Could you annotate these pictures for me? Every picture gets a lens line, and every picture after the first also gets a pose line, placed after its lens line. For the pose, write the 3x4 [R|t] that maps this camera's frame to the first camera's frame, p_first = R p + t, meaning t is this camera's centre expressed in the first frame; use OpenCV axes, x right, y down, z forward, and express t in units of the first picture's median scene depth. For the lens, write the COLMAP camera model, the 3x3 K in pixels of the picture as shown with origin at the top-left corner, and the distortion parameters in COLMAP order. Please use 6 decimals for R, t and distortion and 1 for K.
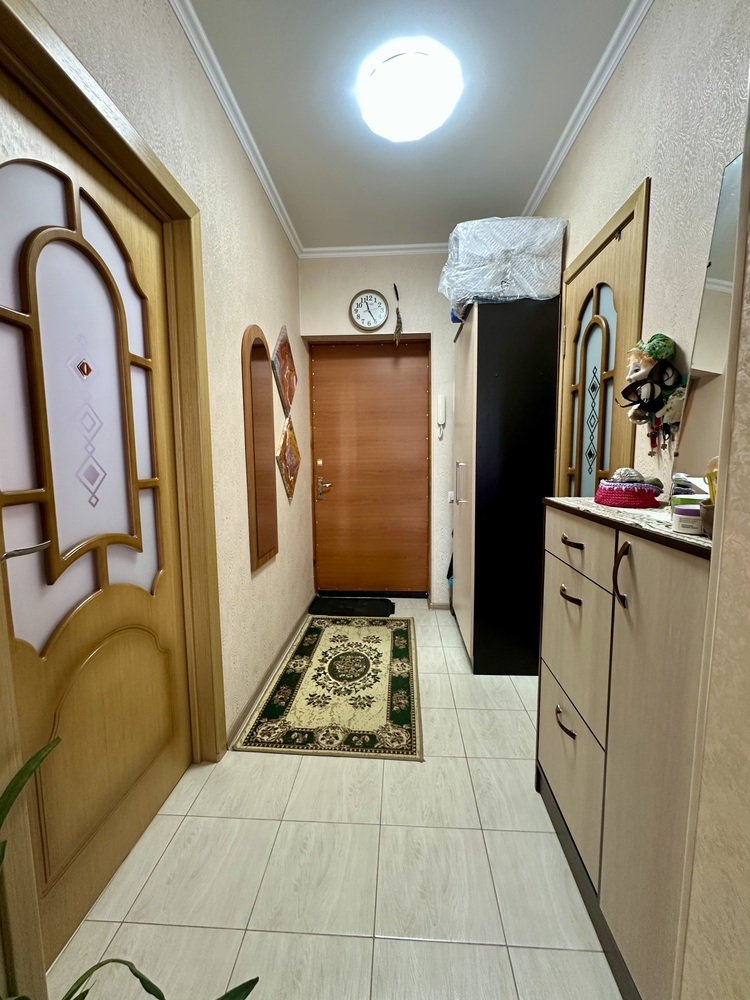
lens RADIAL K [[403.0, 0, 373.7], [0, 403.0, 498.3], [0, 0, 1]] dist [0.002157, 0.000069]
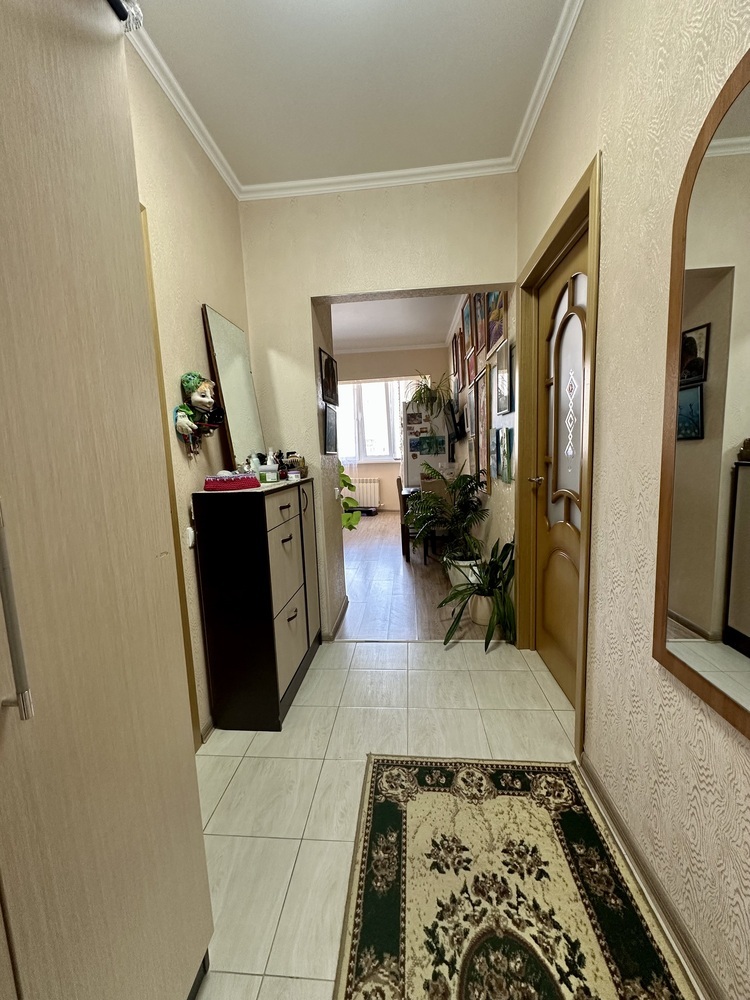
lens RADIAL K [[403.0, 0, 373.1], [0, 403.0, 503.2], [0, 0, 1]] dist [0.002157, 0.000069]
pose [[-0.998538, 0.044480, 0.030704, 0.044153], [0.050293, 0.972729, 0.226428, -0.159076], [-0.019795, 0.227641, -0.973544, 1.560265]]
